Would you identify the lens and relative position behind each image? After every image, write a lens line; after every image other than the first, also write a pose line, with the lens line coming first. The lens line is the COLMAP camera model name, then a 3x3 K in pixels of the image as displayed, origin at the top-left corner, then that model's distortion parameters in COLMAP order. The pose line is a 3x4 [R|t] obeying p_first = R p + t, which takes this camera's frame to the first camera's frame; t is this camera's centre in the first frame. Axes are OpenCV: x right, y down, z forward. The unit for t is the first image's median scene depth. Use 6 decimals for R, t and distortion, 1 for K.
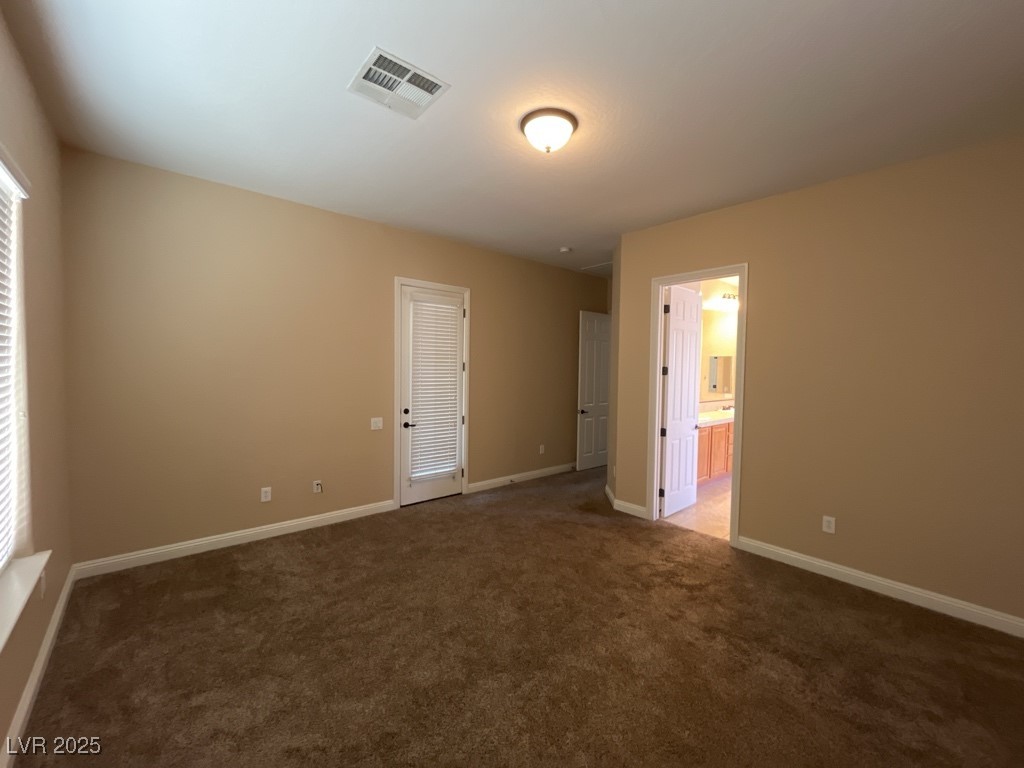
lens RADIAL K [[416.7, 0, 509.6], [0, 416.7, 382.0], [0, 0, 1]] dist [-0.005377, 0.000919]
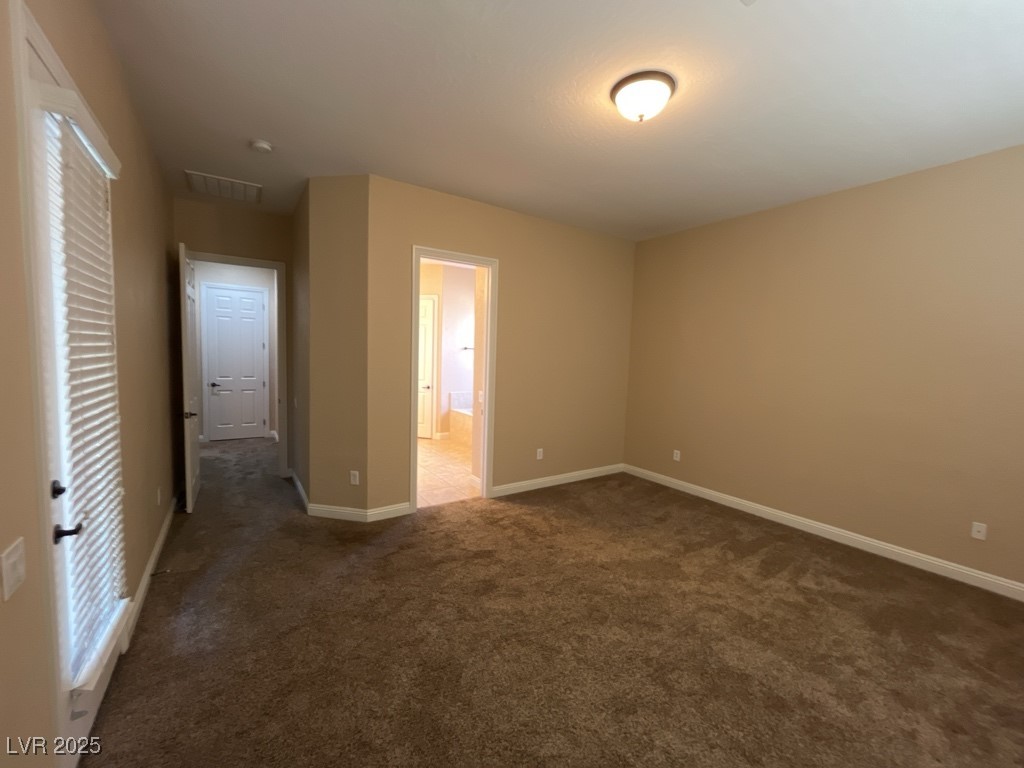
lens RADIAL K [[416.7, 0, 511.9], [0, 416.7, 384.8], [0, 0, 1]] dist [-0.005377, 0.000919]
pose [[0.123132, -0.090904, 0.988218, -0.542126], [0.011759, 0.995860, 0.090141, -0.032055], [-0.992321, 0.000522, 0.123692, 0.701197]]
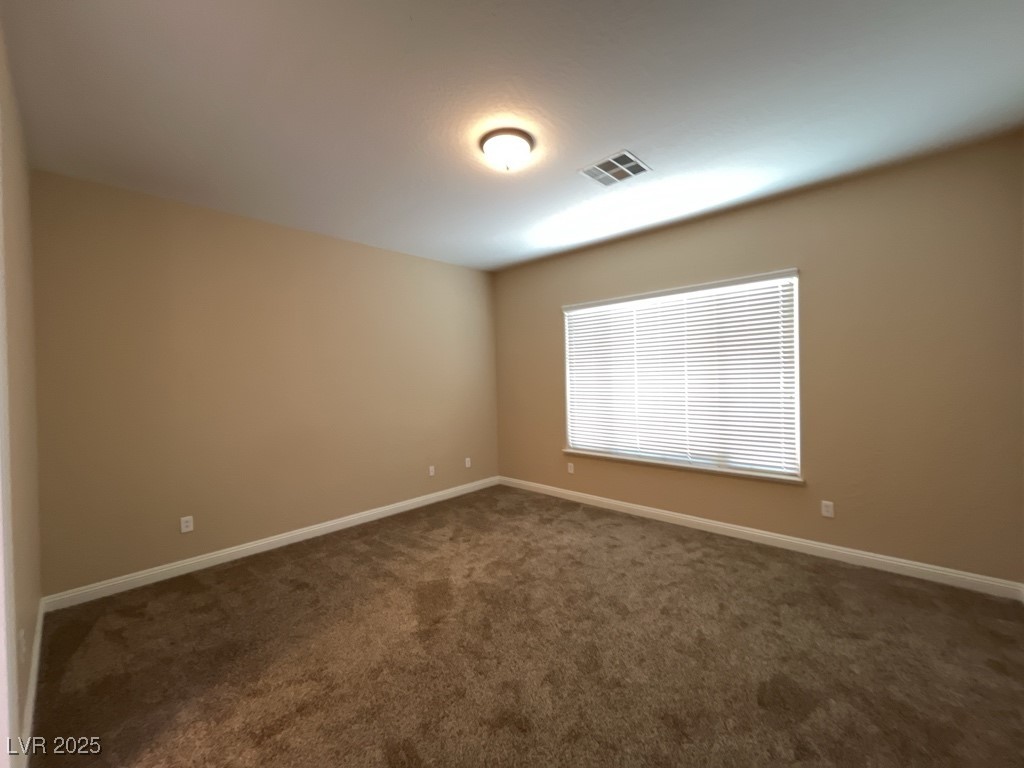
lens RADIAL K [[416.7, 0, 510.1], [0, 416.7, 381.1], [0, 0, 1]] dist [-0.005377, 0.000919]
pose [[-0.994484, 0.005585, -0.104736, 0.120749], [0.000988, 0.999036, 0.043885, -0.035415], [0.104881, 0.043540, -0.993531, 1.248221]]
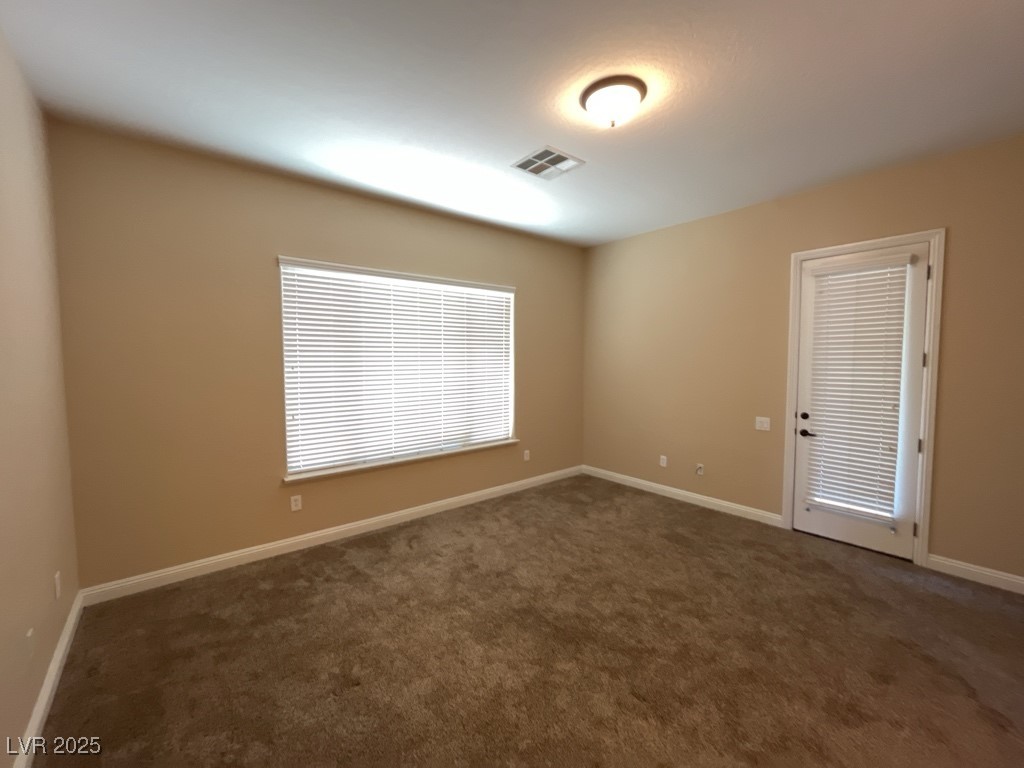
lens RADIAL K [[416.7, 0, 513.3], [0, 416.7, 383.3], [0, 0, 1]] dist [-0.005377, 0.000919]
pose [[-0.016938, 0.044121, -0.998883, 0.622877], [-0.031851, 0.998495, 0.044644, -0.012207], [0.999349, 0.032572, -0.015507, 0.488485]]
